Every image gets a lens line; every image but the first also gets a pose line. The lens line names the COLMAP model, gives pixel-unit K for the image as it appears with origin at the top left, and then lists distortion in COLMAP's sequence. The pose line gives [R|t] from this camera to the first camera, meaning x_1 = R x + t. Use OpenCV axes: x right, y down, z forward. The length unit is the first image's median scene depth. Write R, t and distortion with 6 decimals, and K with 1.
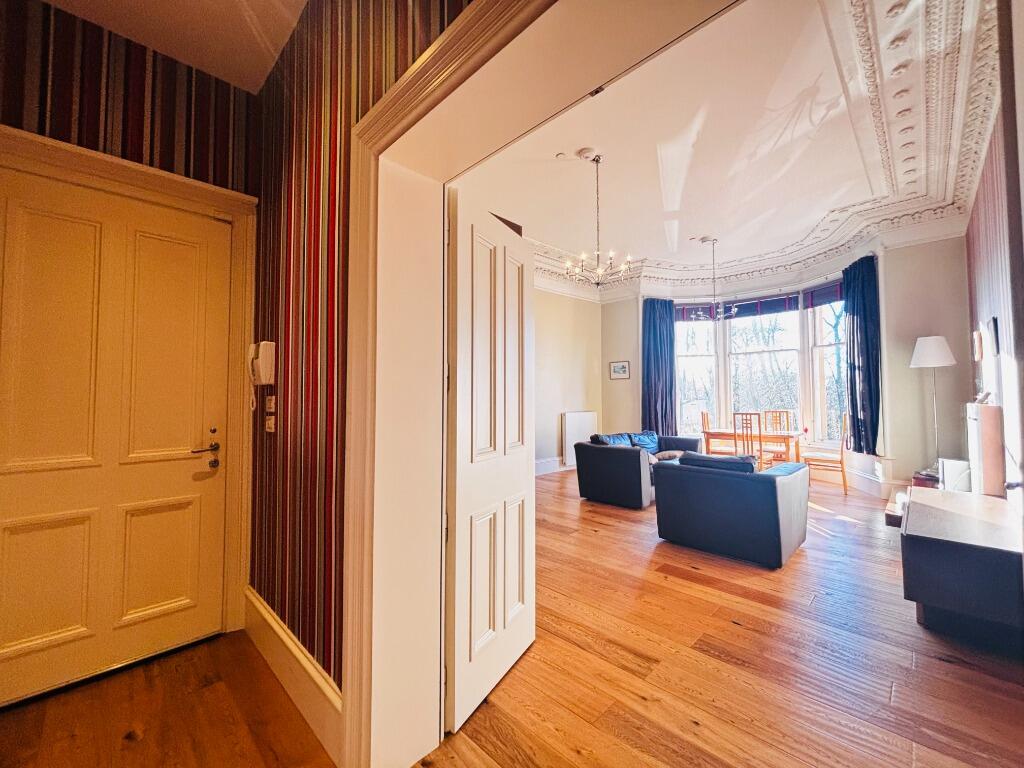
lens RADIAL K [[412.4, 0, 511.3], [0, 412.4, 383.4], [0, 0, 1]] dist [0.000553, -0.000449]
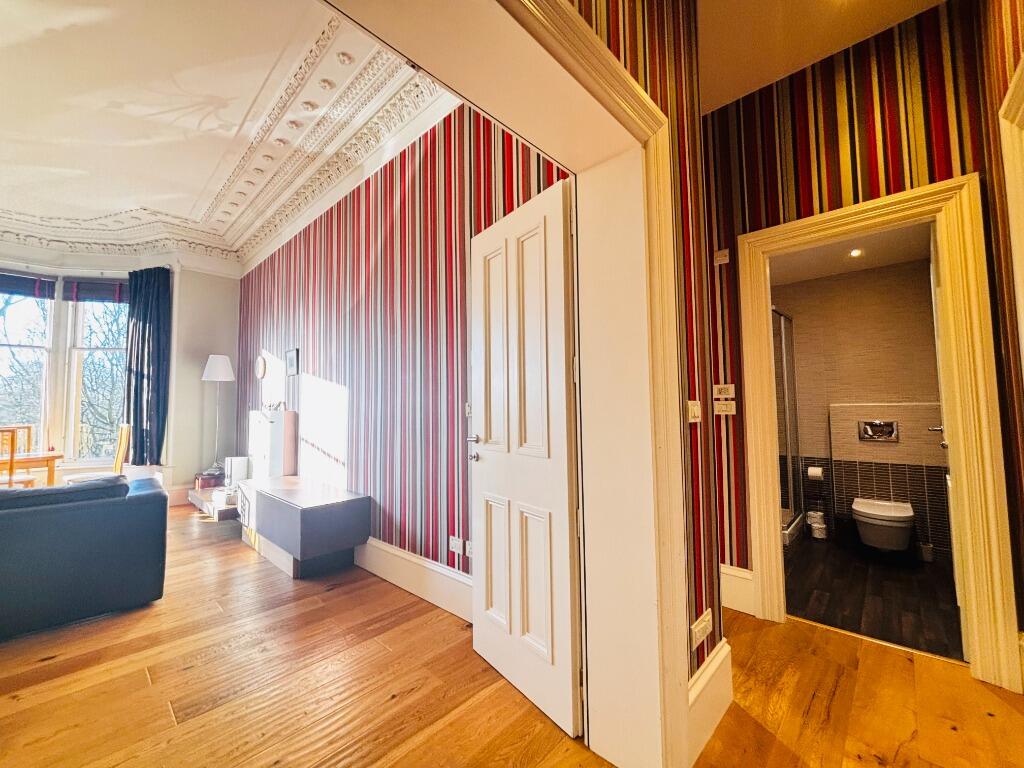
lens RADIAL K [[412.4, 0, 511.3], [0, 412.4, 383.4], [0, 0, 1]] dist [0.000553, -0.000449]
pose [[-0.029688, 0.064023, 0.997507, -0.156132], [-0.024181, 0.997609, -0.064749, 0.019992], [-0.999267, -0.026043, -0.028069, 0.172854]]
